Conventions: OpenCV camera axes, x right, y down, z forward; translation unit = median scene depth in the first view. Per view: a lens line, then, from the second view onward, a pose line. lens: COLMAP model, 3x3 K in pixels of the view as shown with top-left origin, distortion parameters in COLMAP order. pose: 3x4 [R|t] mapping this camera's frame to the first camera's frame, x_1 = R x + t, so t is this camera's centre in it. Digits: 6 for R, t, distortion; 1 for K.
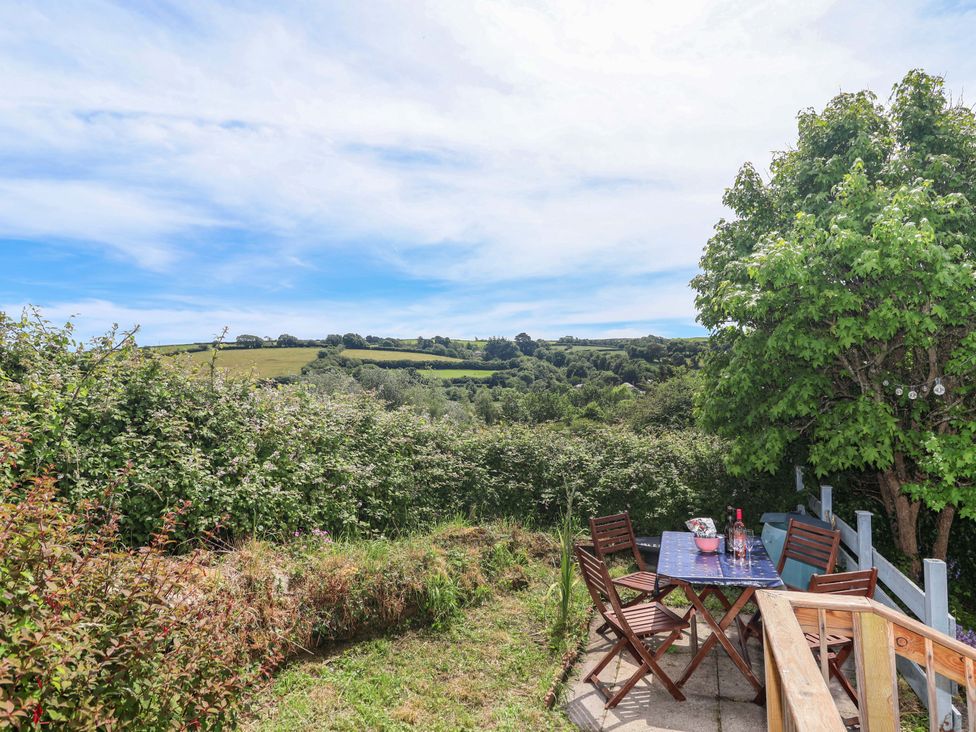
lens RADIAL K [[654.3, 0, 491.5], [0, 654.3, 364.9], [0, 0, 1]] dist [0.003613, -0.001709]
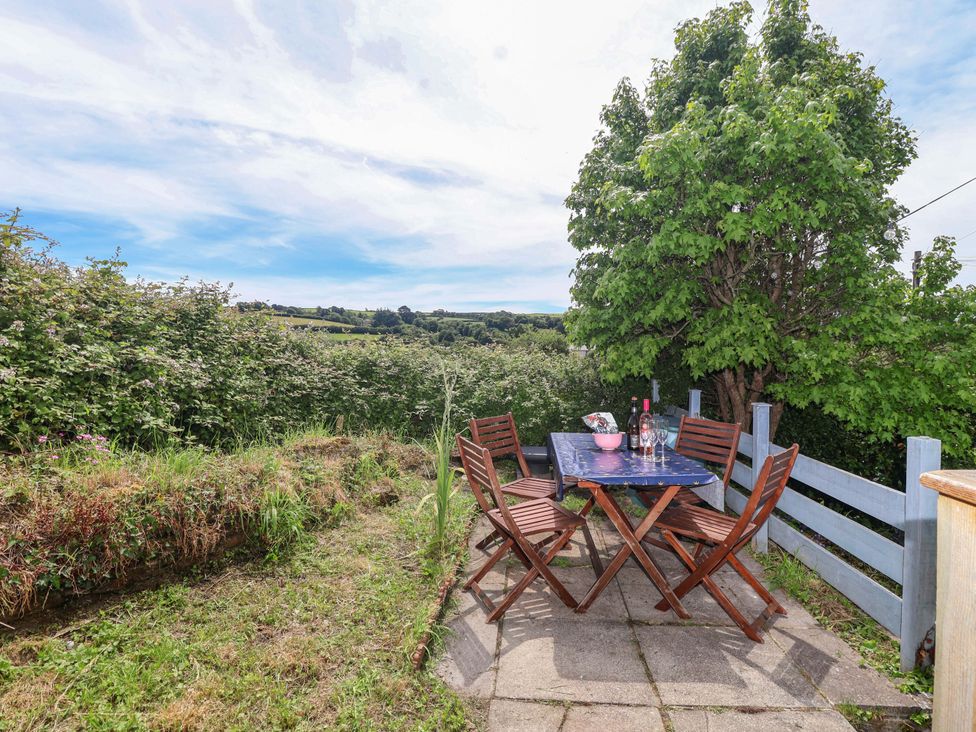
lens RADIAL K [[508.5, 0, 490.1], [0, 508.5, 364.9], [0, 0, 1]] dist [0.000349, -0.013440]
pose [[0.976717, 0.006810, 0.214425, 0.028822], [-0.020635, 0.997844, 0.062300, 0.111480], [-0.213539, -0.065274, 0.974752, 0.320299]]
